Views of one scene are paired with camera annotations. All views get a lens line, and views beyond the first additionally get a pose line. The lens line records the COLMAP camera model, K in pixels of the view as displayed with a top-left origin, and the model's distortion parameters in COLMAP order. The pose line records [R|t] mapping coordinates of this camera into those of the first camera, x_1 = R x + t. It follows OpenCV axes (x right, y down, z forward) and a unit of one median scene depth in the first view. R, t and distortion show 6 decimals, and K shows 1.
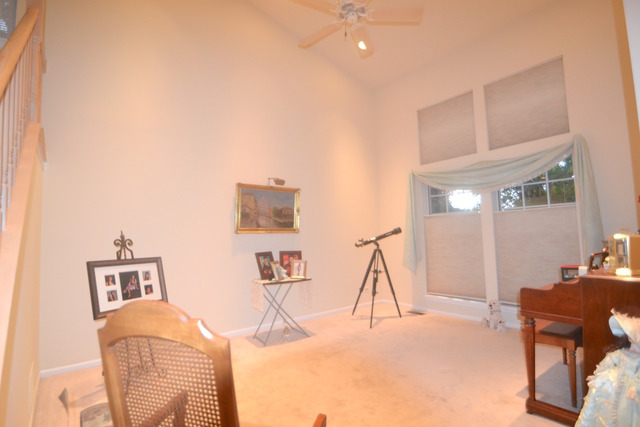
lens RADIAL K [[332.1, 0, 320.0], [0, 332.1, 213.5], [0, 0, 1]] dist [-0.000902, -0.000301]
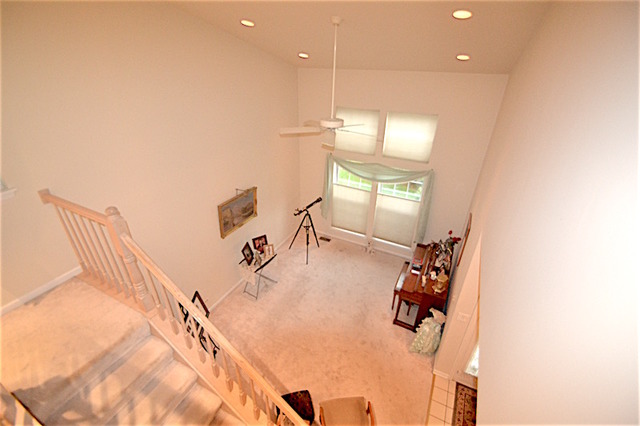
lens RADIAL K [[283.8, 0, 320.0], [0, 283.8, 213.0], [0, 0, 1]] dist [0.001250, -0.012316]
pose [[0.907649, -0.164111, 0.386317, -0.295762], [-0.060877, 0.859190, 0.508022, -0.599923], [-0.415292, -0.484624, 0.769852, -0.026515]]
